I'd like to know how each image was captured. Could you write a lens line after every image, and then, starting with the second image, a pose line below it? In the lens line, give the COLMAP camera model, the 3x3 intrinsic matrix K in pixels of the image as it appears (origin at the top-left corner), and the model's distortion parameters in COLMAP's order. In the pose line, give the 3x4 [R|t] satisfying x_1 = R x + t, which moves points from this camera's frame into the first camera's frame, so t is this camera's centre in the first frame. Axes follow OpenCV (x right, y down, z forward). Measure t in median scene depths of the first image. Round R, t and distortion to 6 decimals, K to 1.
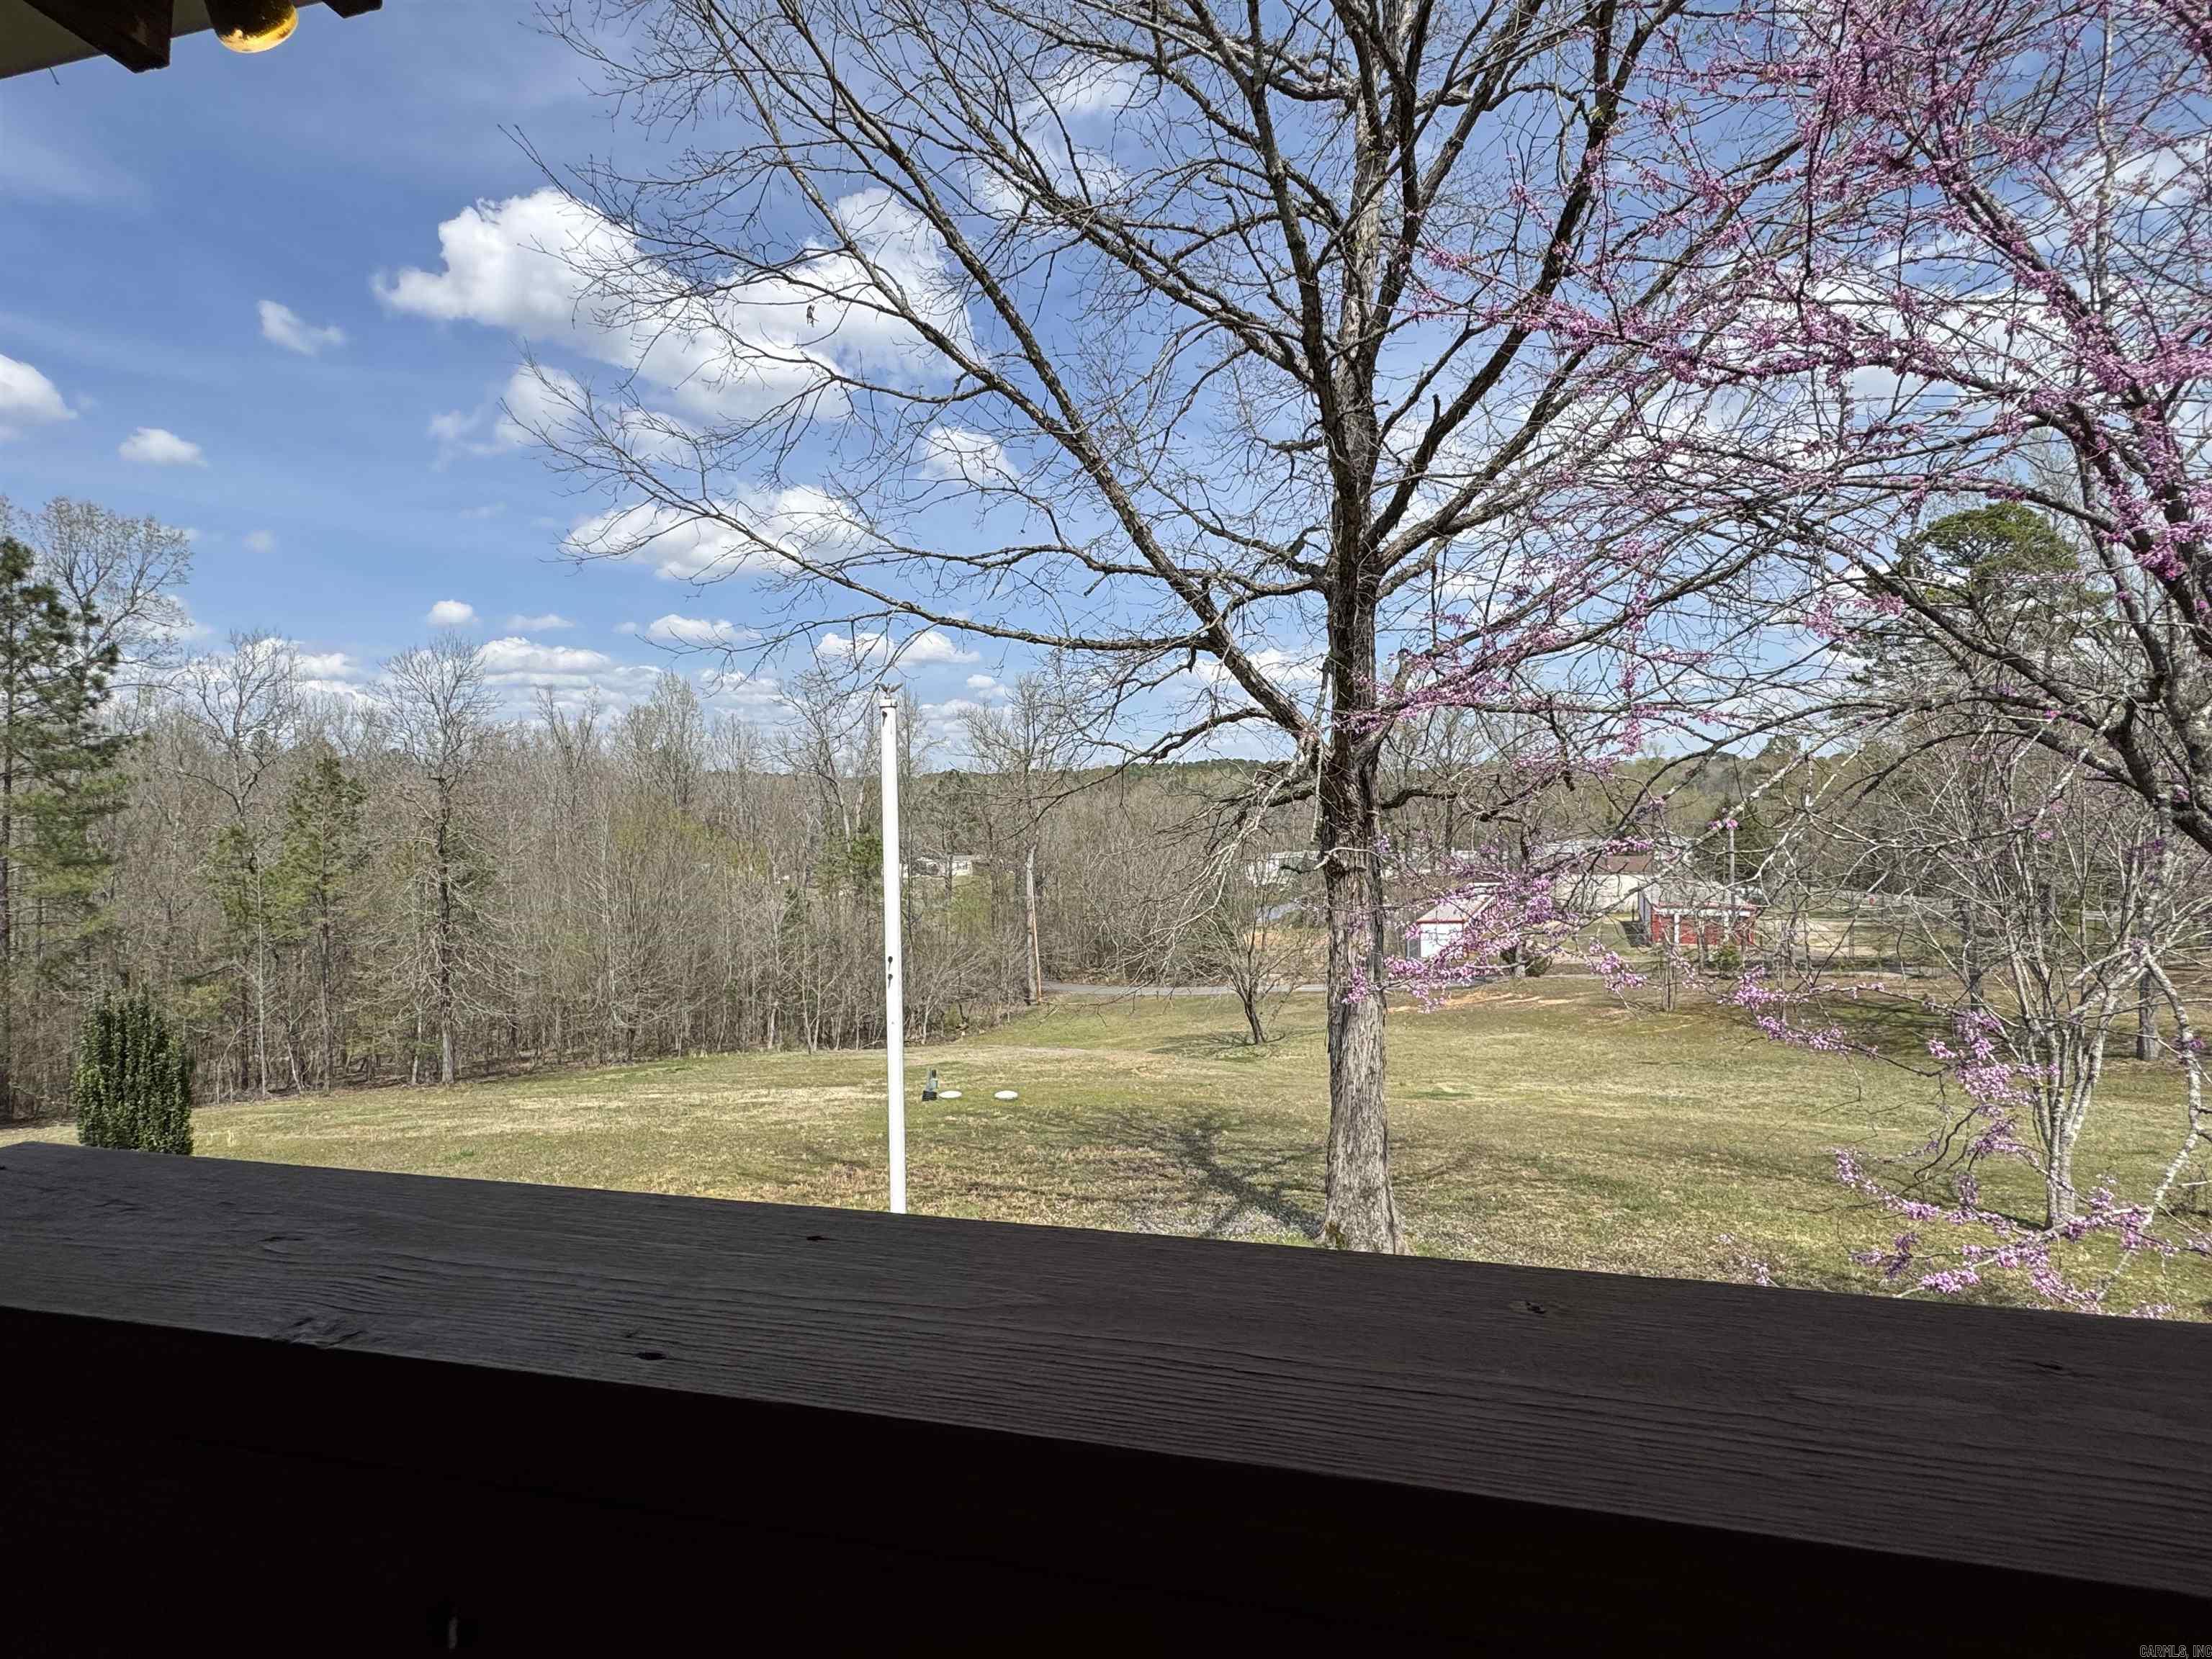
lens RADIAL K [[1109.3, 0, 1102.0], [0, 1109.3, 831.0], [0, 0, 1]] dist [-0.005418, 0.001993]
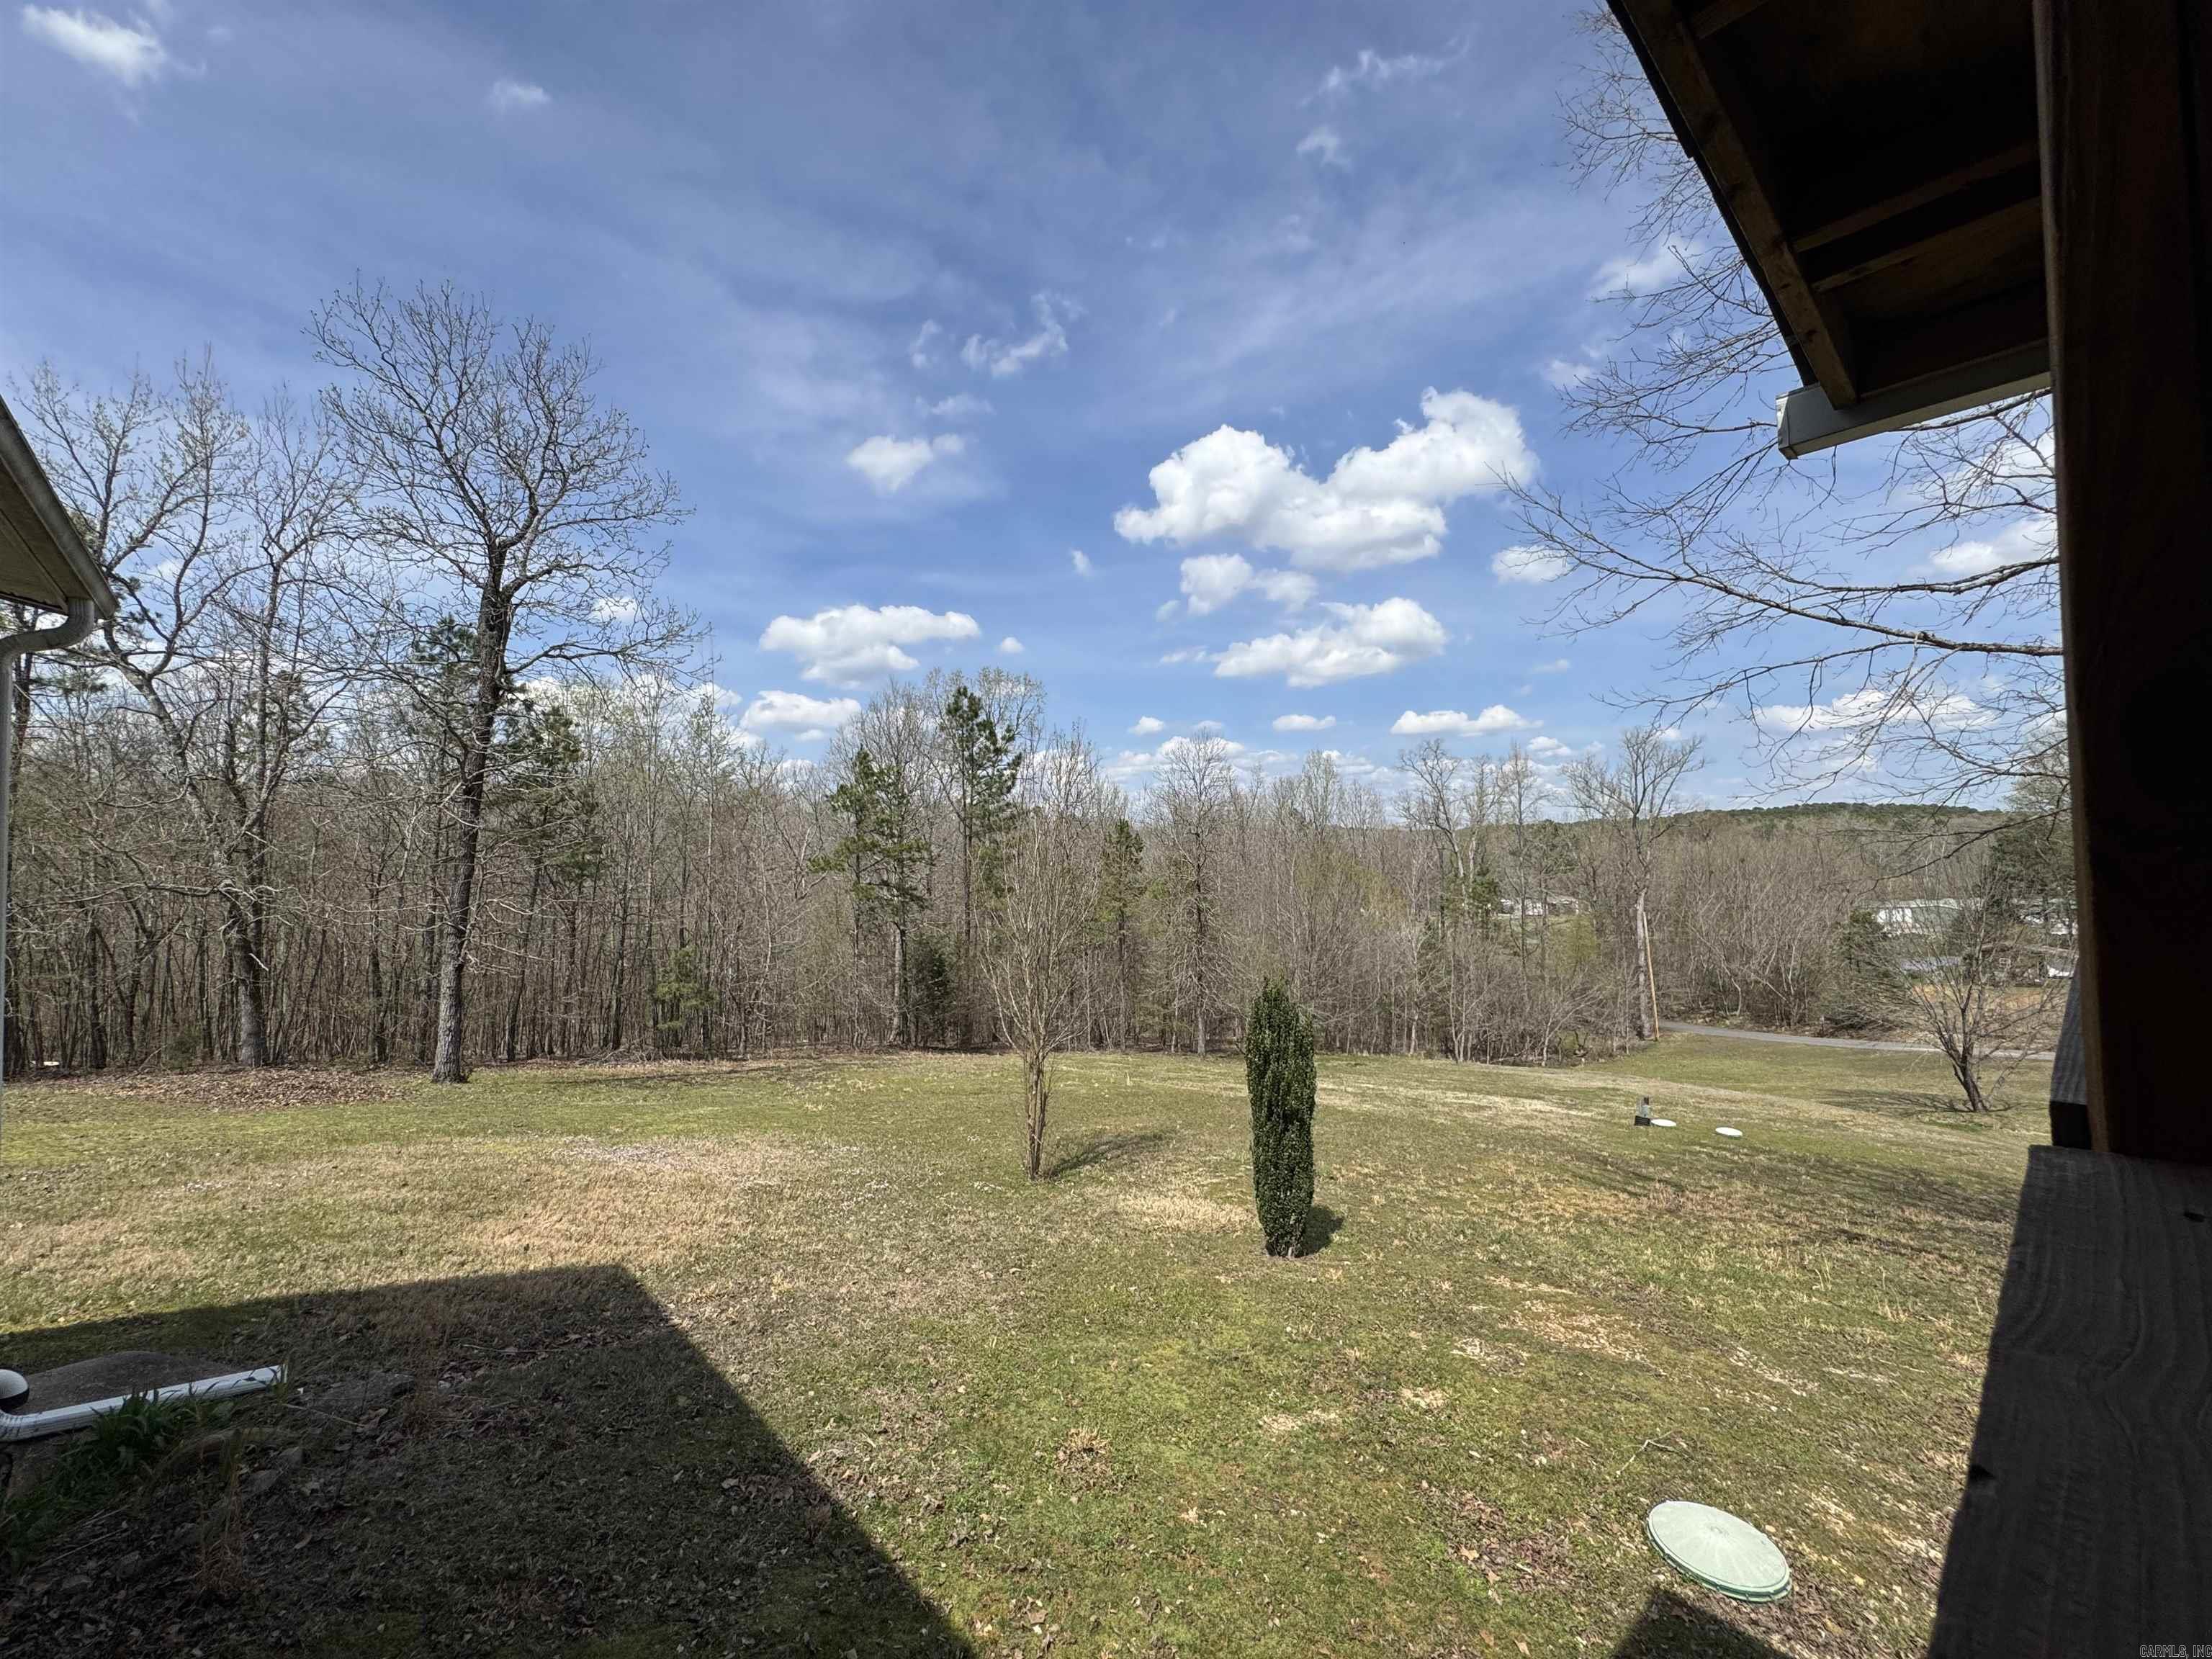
lens RADIAL K [[887.0, 0, 1113.5], [0, 887.0, 798.9], [0, 0, 1]] dist [-0.002793, 0.000208]
pose [[0.845107, -0.037638, -0.533271, -0.125066], [-0.007970, 0.996521, -0.082964, 0.004761], [0.534538, 0.074364, 0.841867, -0.014117]]
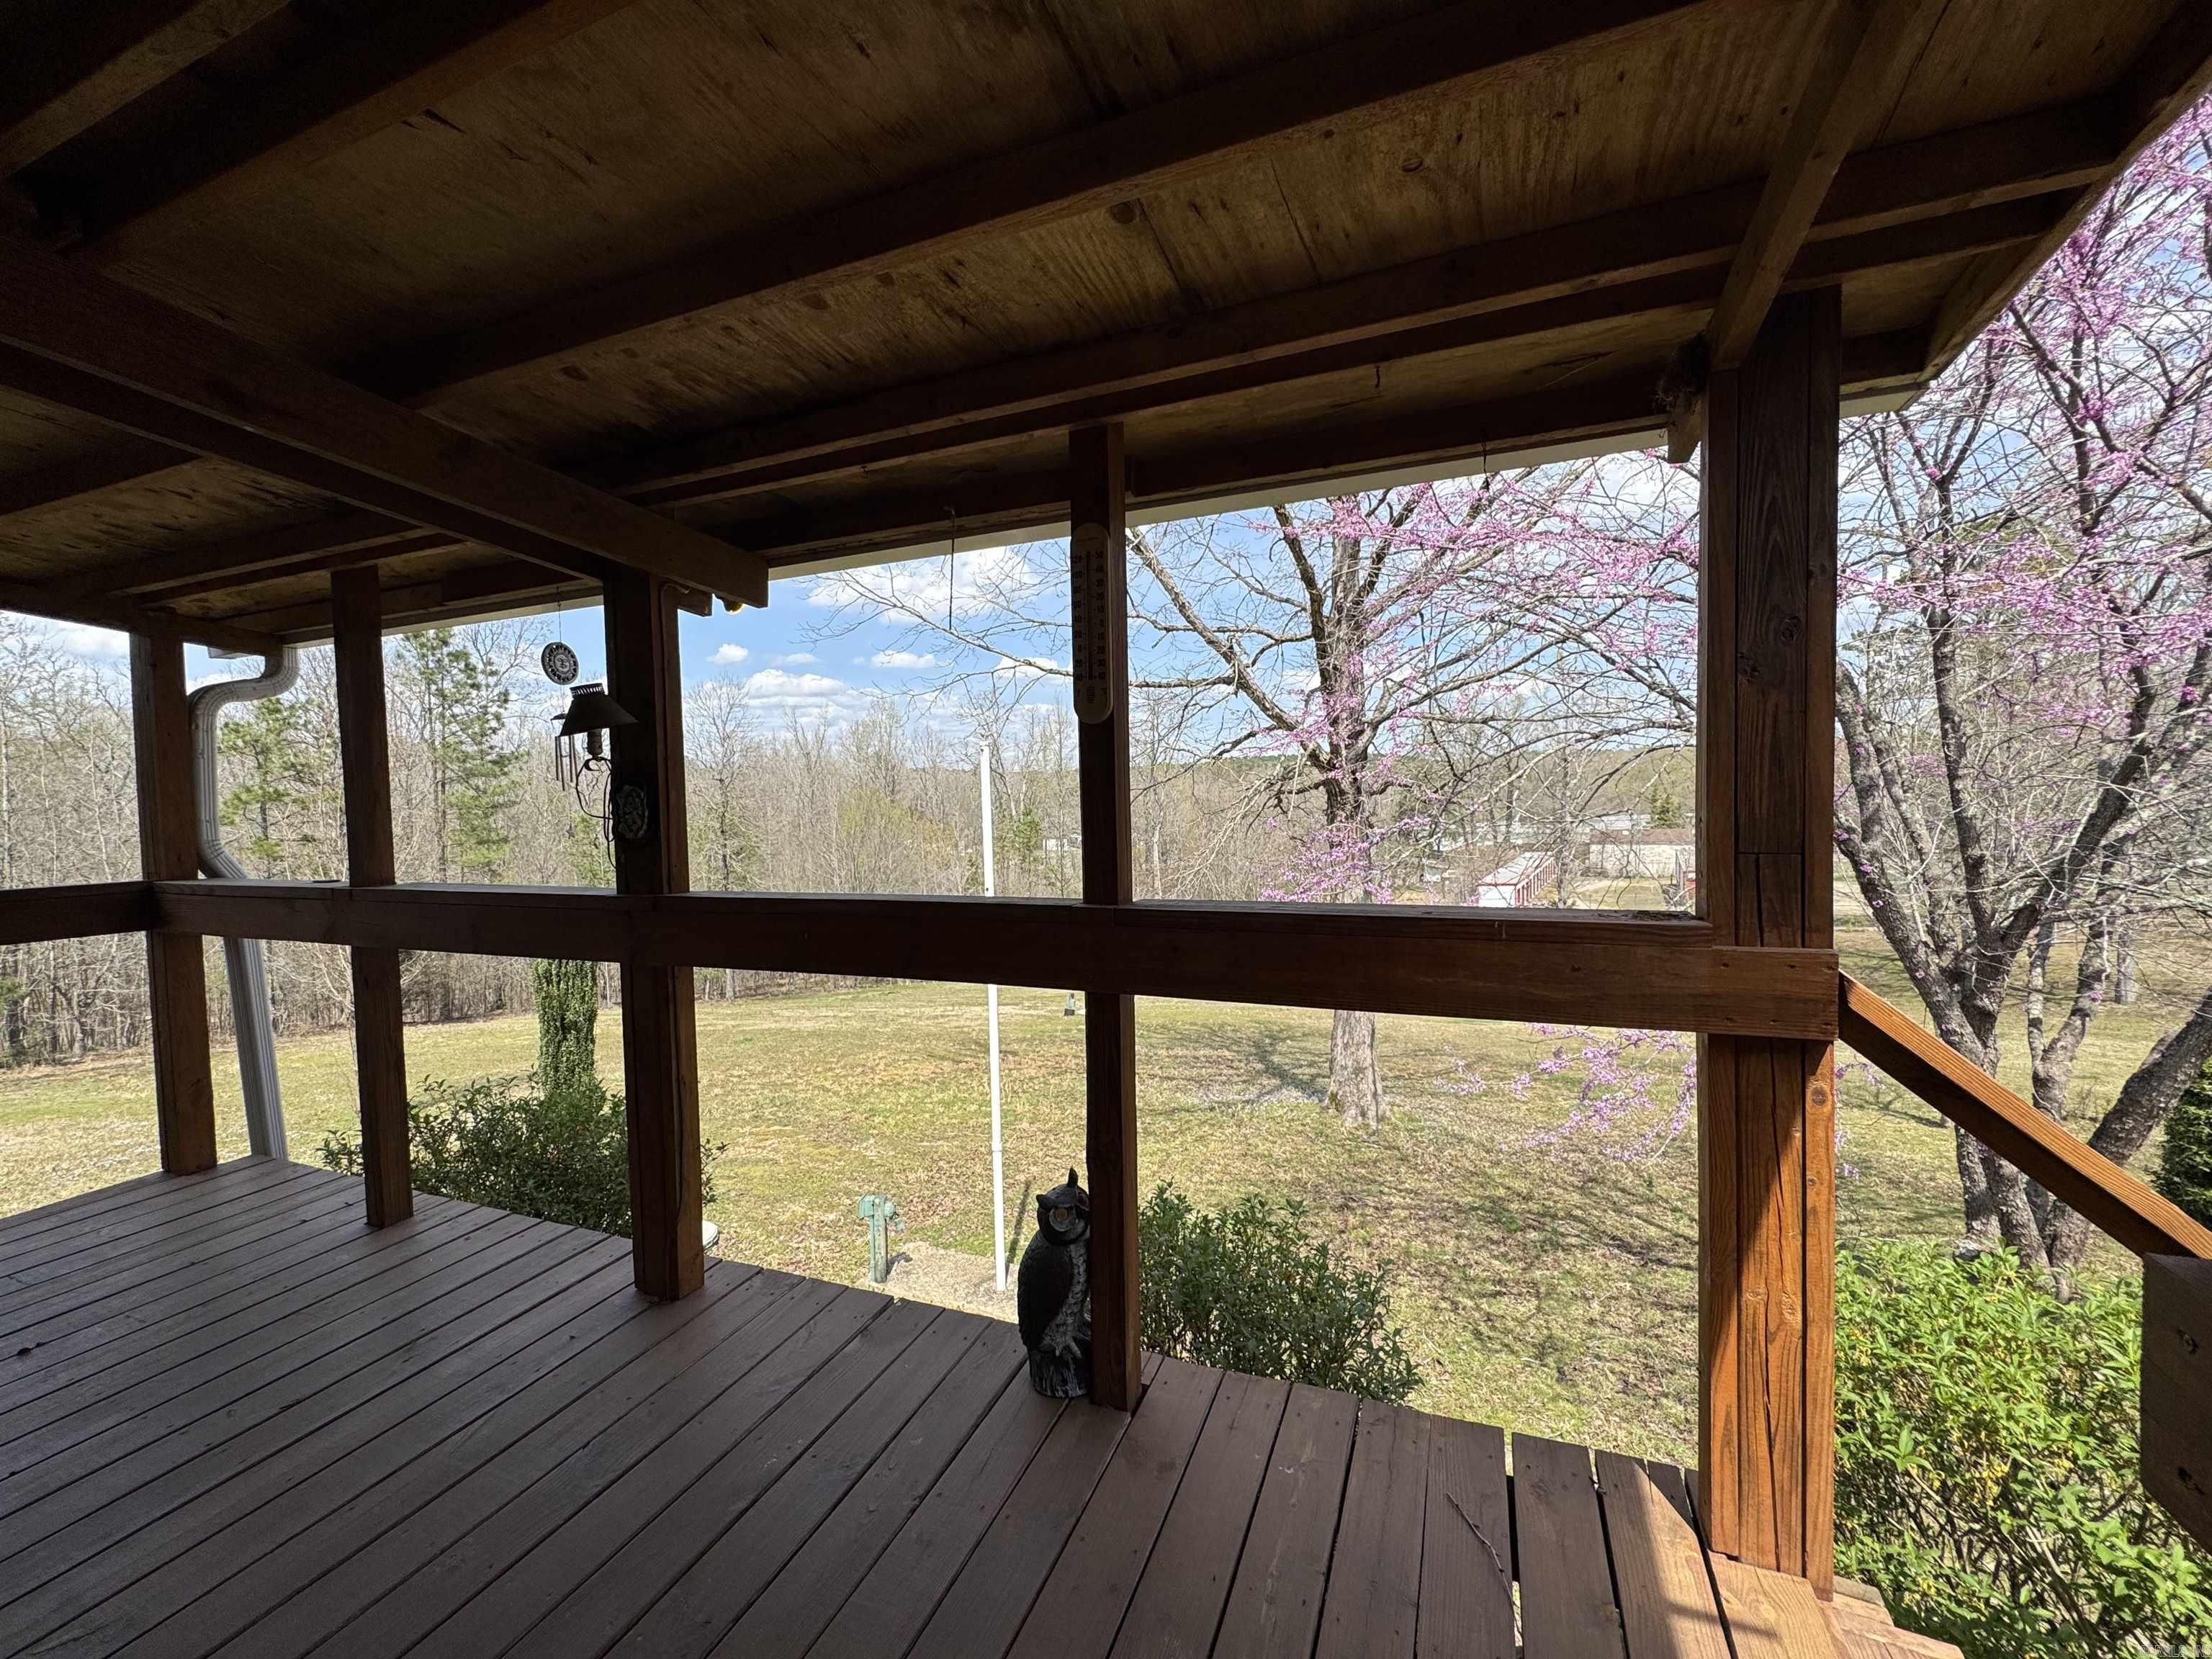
lens RADIAL K [[887.0, 0, 1101.6], [0, 887.0, 826.8], [0, 0, 1]] dist [-0.002793, 0.000208]
pose [[0.991480, -0.008244, -0.129996, 0.025375], [0.010313, 0.999831, 0.015249, -0.000421], [0.129849, -0.016460, 0.991397, -0.054441]]
